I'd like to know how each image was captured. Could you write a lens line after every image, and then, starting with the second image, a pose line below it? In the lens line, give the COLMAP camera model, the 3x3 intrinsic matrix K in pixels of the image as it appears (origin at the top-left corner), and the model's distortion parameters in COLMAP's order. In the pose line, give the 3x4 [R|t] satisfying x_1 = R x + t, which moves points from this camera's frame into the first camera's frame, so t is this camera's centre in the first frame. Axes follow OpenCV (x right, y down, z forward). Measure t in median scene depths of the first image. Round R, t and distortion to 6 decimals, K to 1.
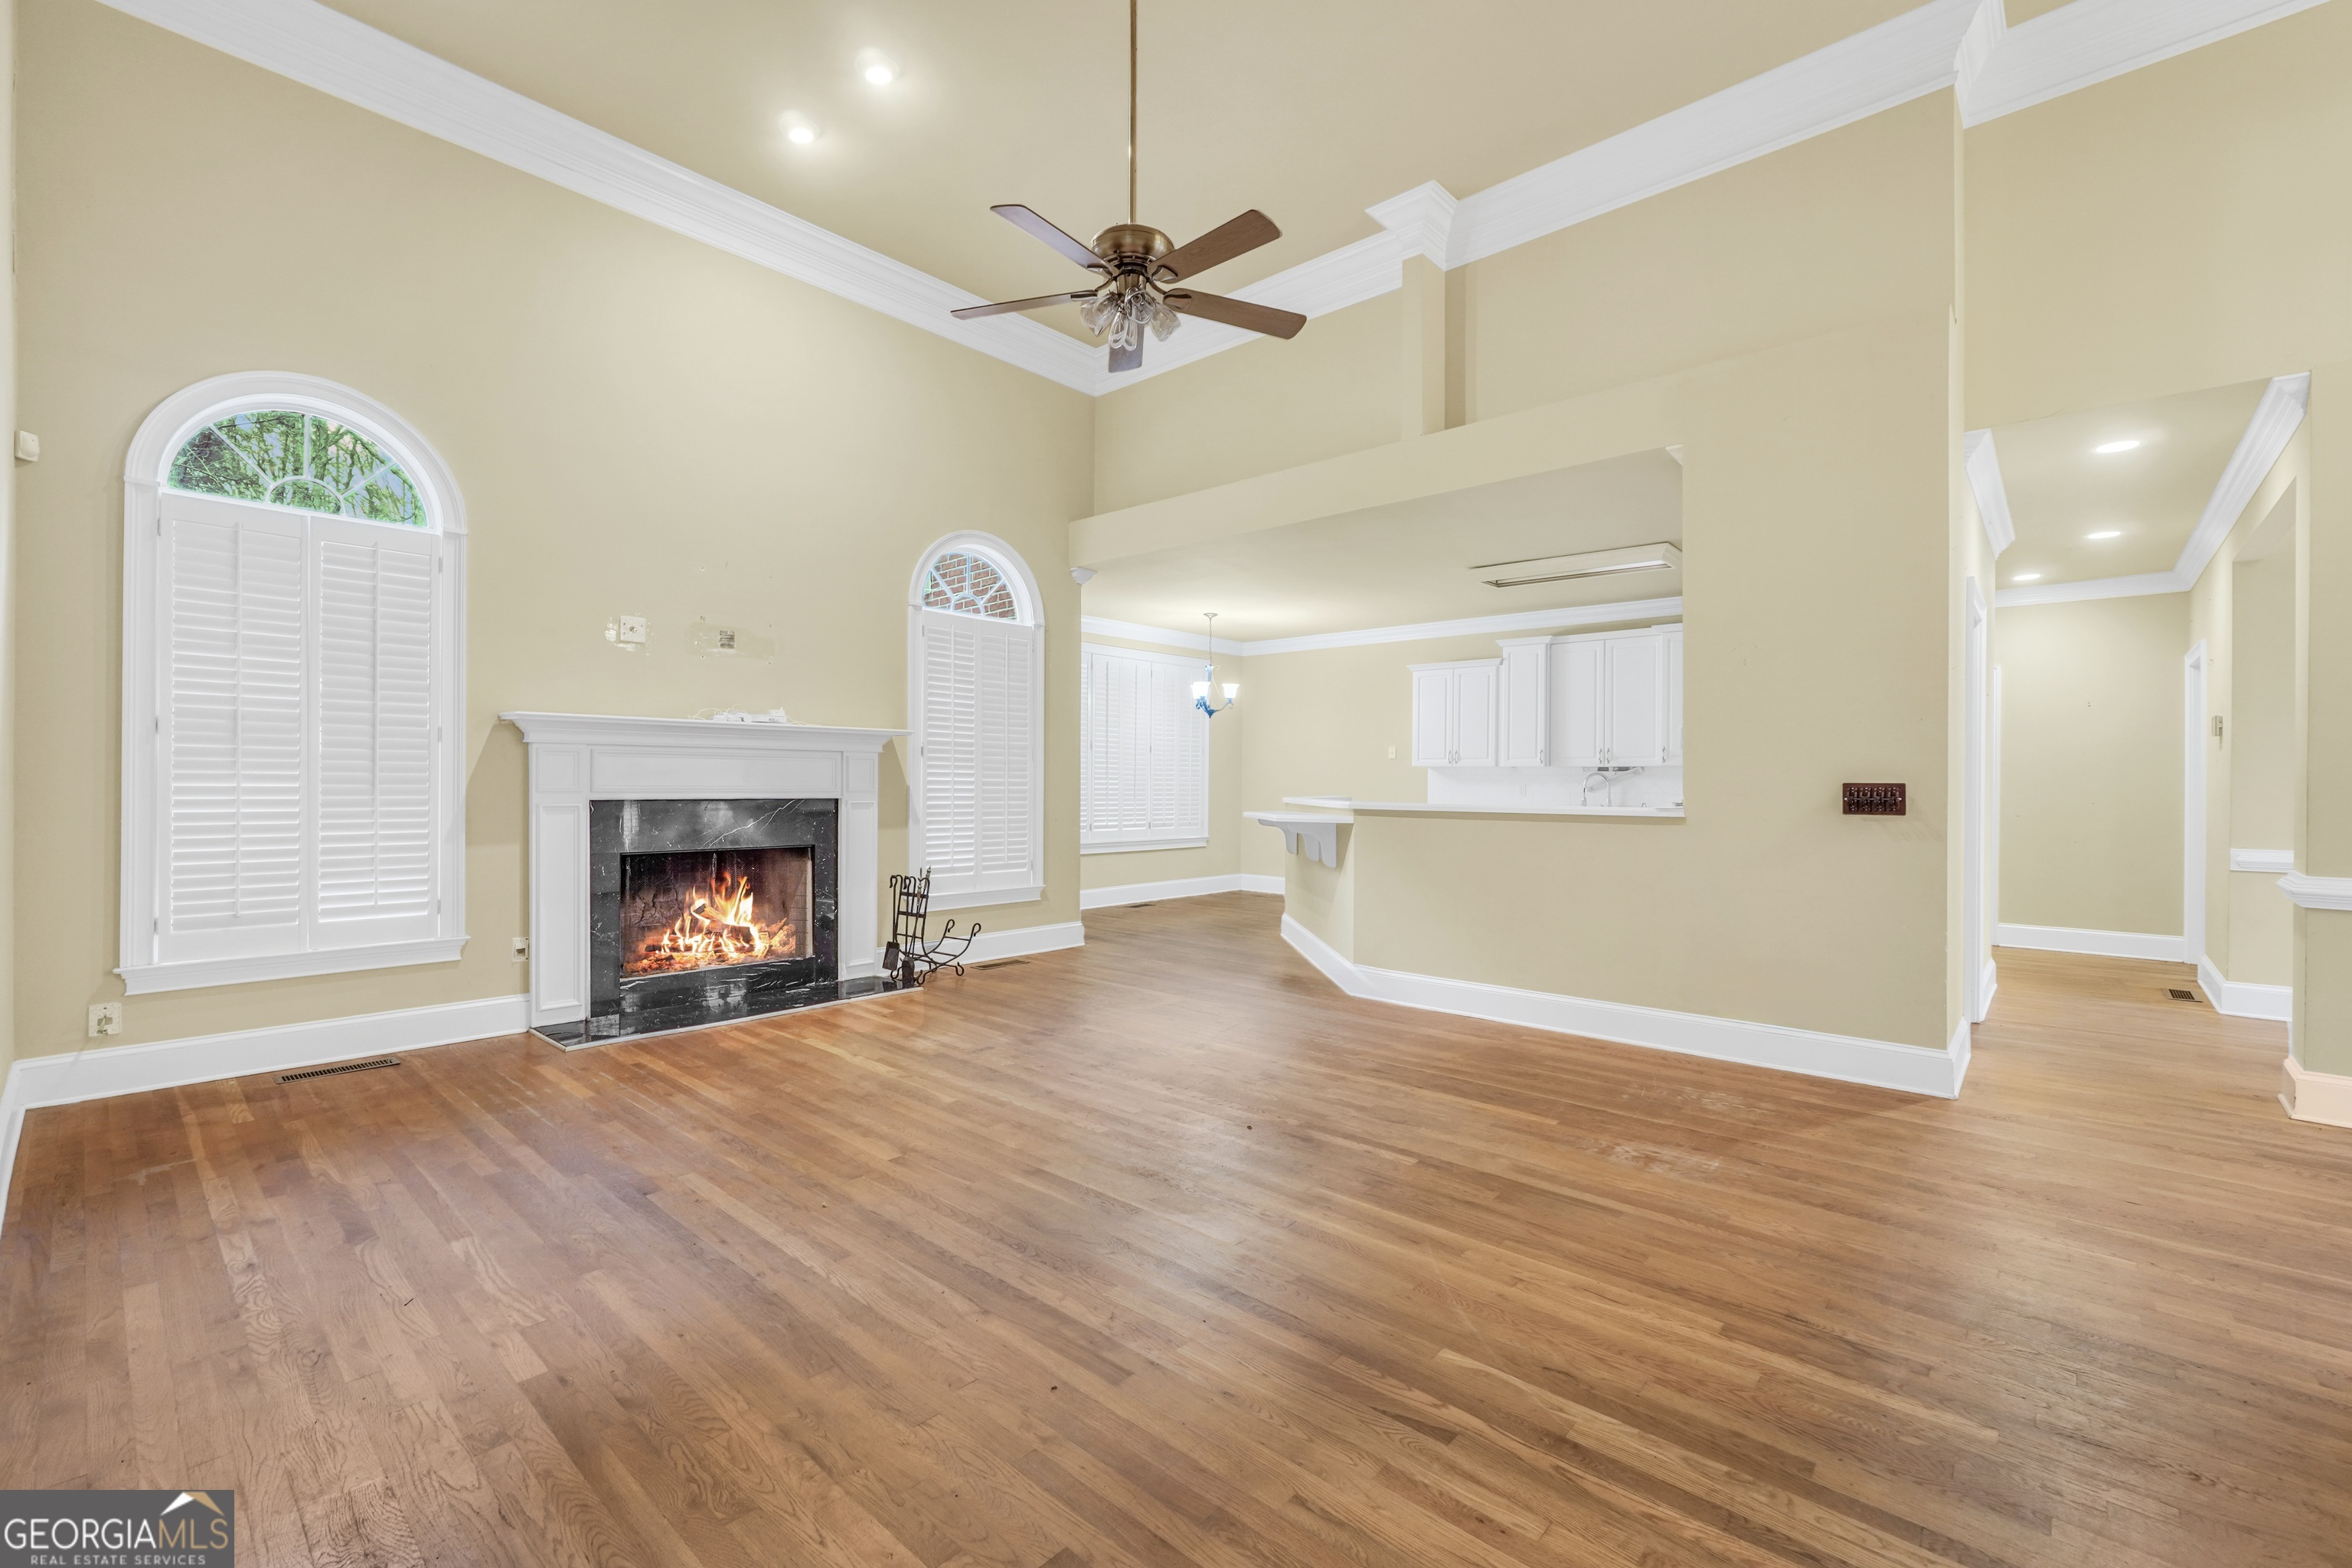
lens RADIAL K [[991.4, 0, 1169.4], [0, 991.4, 781.5], [0, 0, 1]] dist [-0.016695, 0.005773]
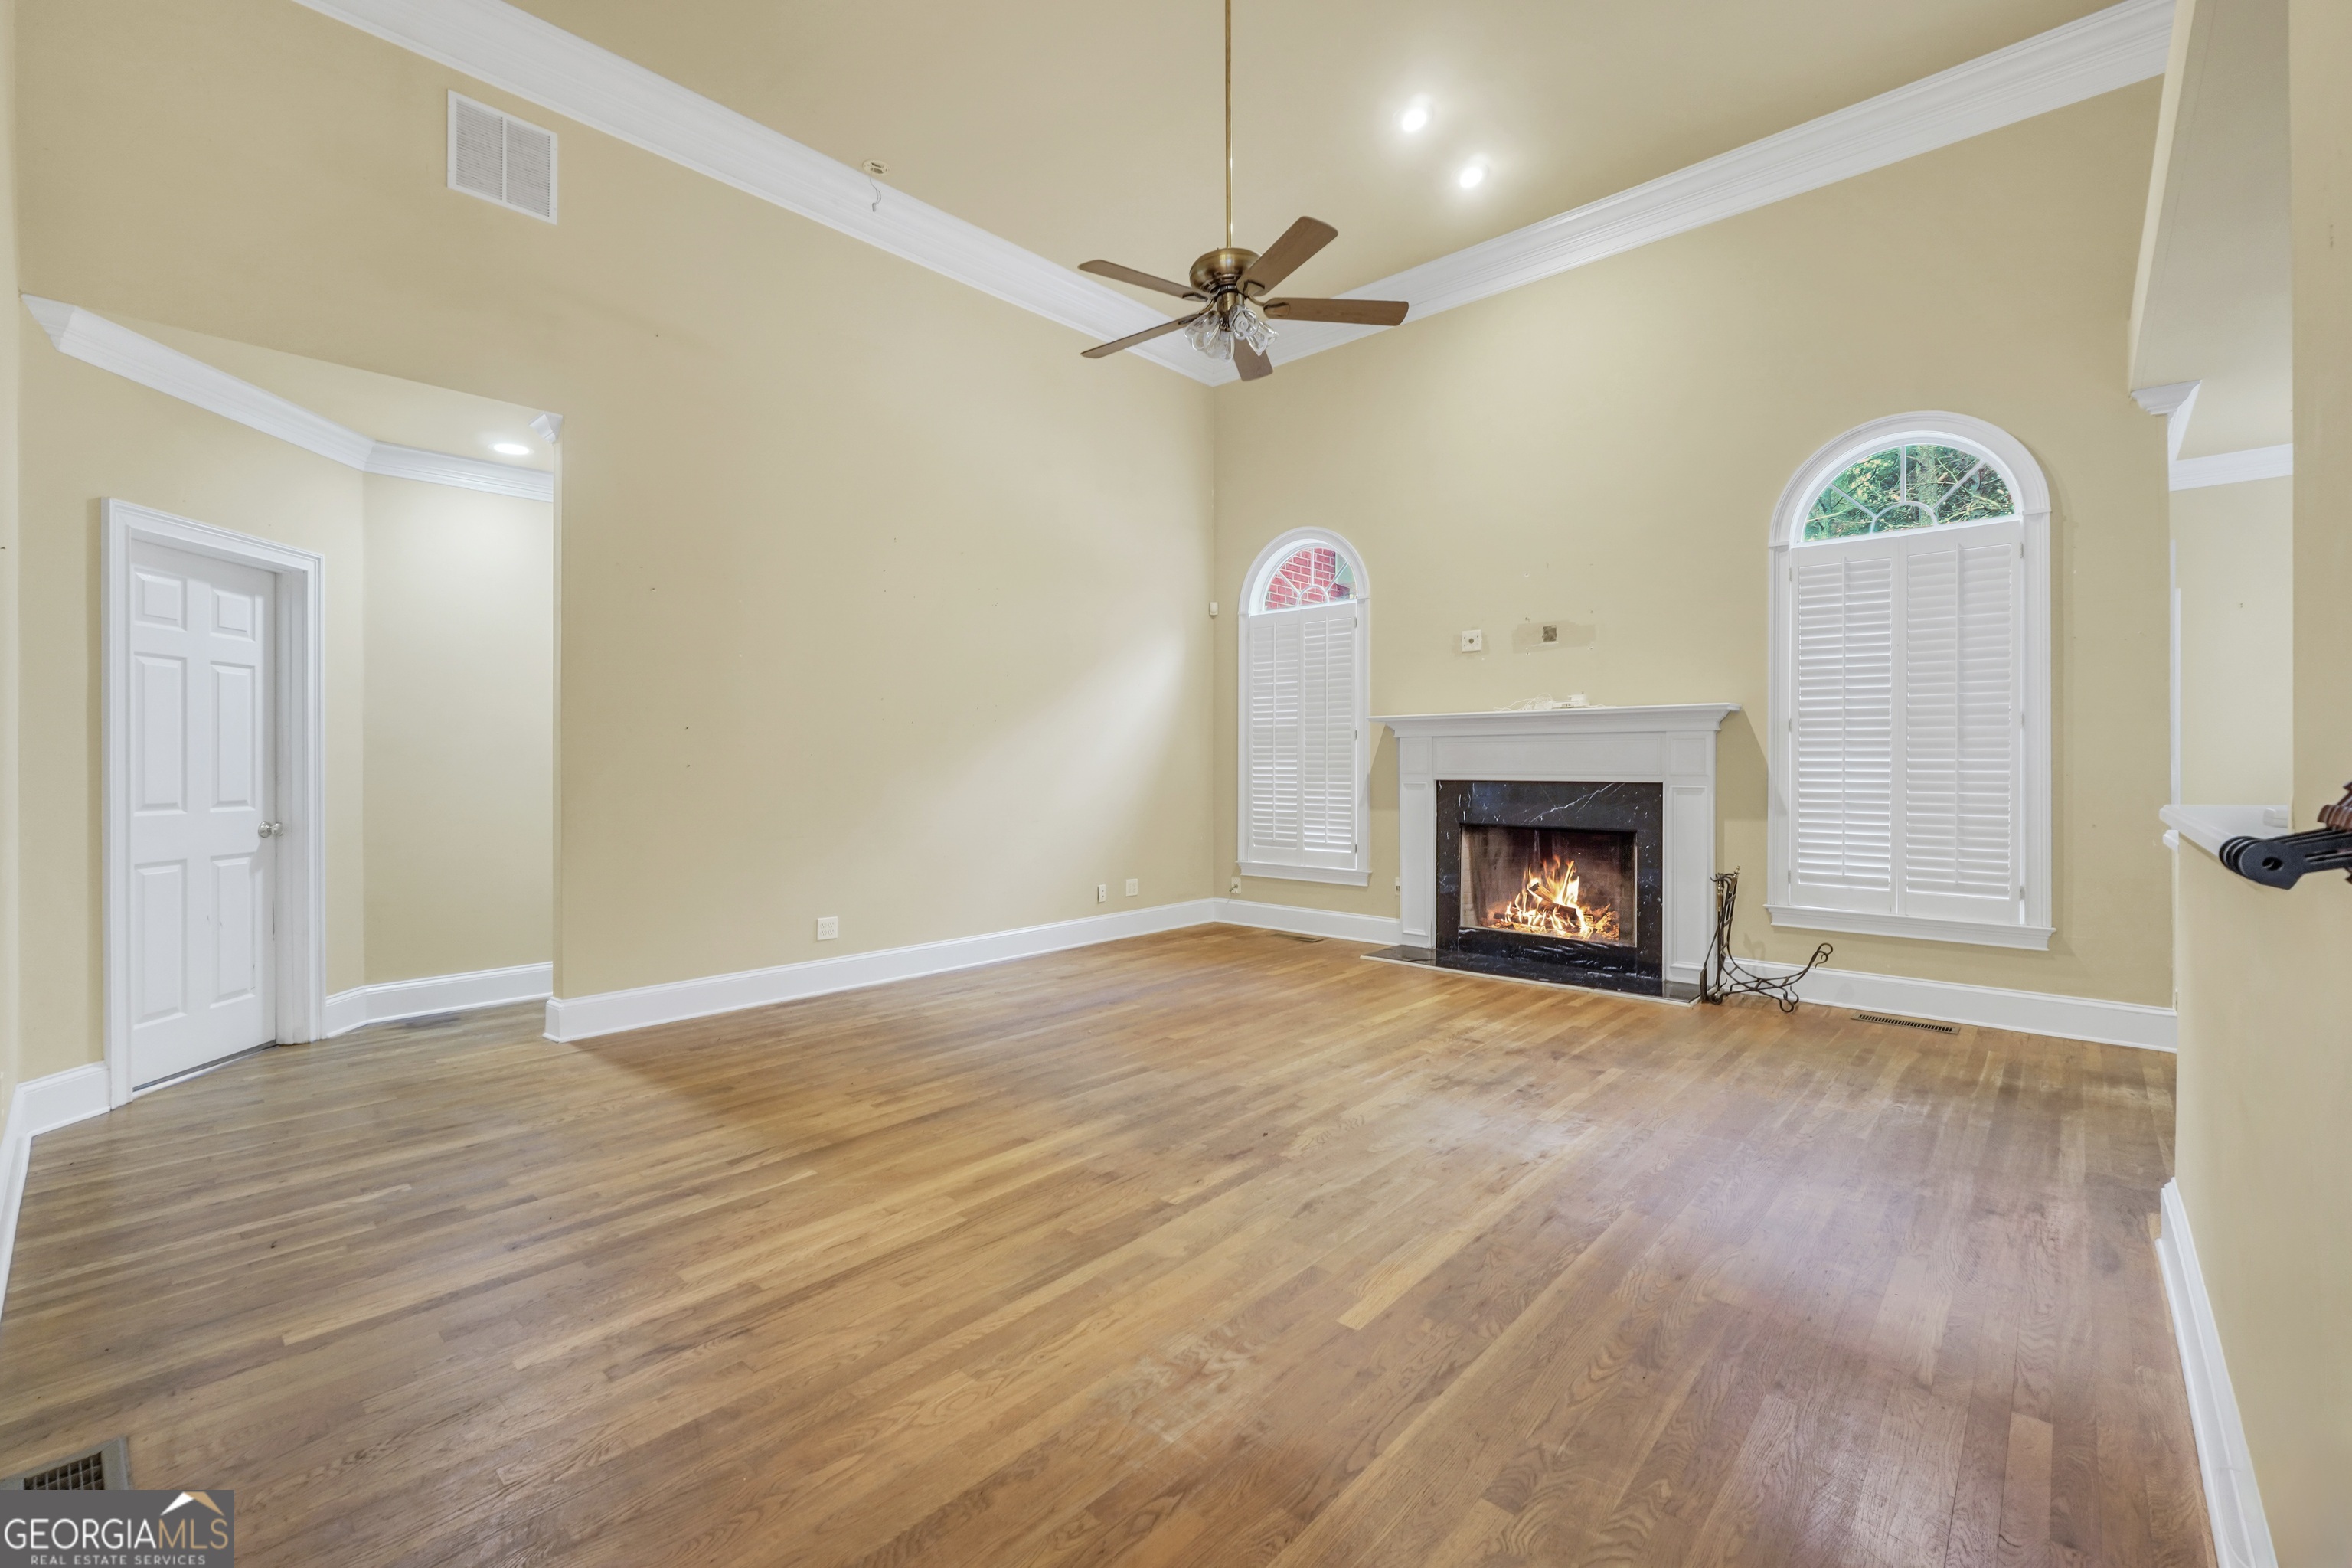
lens RADIAL K [[1008.7, 0, 1167.7], [0, 1008.7, 762.1], [0, 0, 1]] dist [-0.012142, 0.004327]
pose [[-0.008961, -0.008939, -0.999920, 0.957320], [0.005994, 0.999942, -0.008993, 0.006319], [0.999942, -0.006074, -0.008907, 0.850677]]
